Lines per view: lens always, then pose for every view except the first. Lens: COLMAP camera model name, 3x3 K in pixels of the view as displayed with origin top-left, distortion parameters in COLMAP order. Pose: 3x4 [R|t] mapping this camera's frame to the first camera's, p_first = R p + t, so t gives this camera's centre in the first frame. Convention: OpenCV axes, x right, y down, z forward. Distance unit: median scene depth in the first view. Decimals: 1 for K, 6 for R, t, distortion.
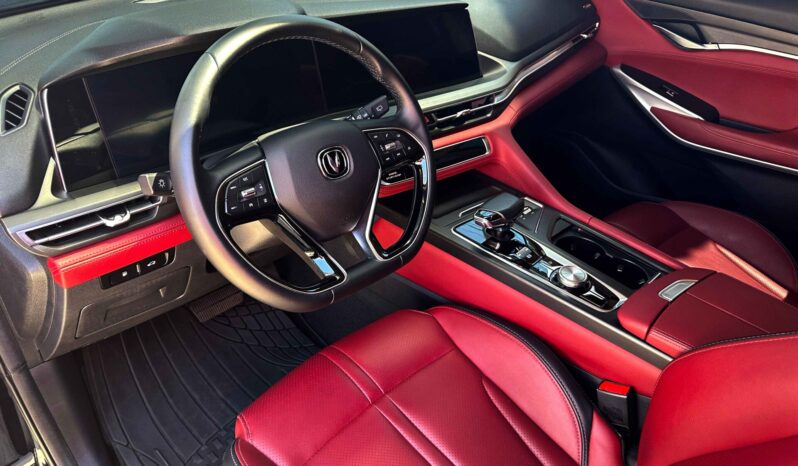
lens RADIAL K [[564.4, 0, 399.0], [0, 564.4, 233.0], [0, 0, 1]] dist [0.114644, -0.203856]
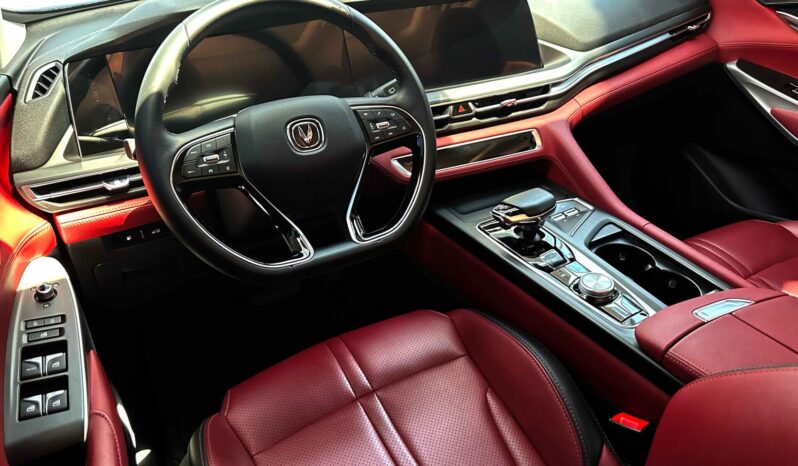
lens RADIAL K [[564.4, 0, 399.0], [0, 564.4, 233.0], [0, 0, 1]] dist [0.114644, -0.203856]
pose [[0.957872, 0.062920, -0.280219, 0.231970], [-0.076001, 0.996456, -0.036054, 0.047766], [0.276957, 0.055832, 0.959259, 0.085945]]
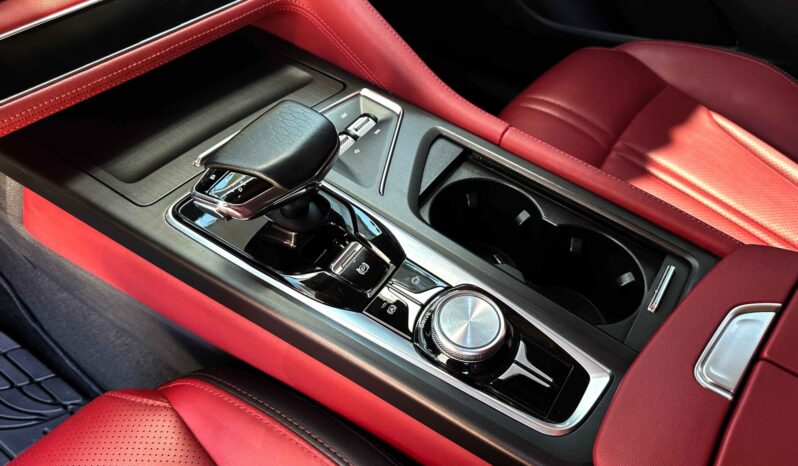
lens RADIAL K [[564.4, 0, 399.0], [0, 564.4, 233.0], [0, 0, 1]] dist [0.114644, -0.203856]
pose [[0.983210, -0.147102, 0.107980, 0.205057], [0.111250, 0.952261, 0.284293, -0.087682], [-0.144645, -0.267507, 0.952637, 0.598345]]
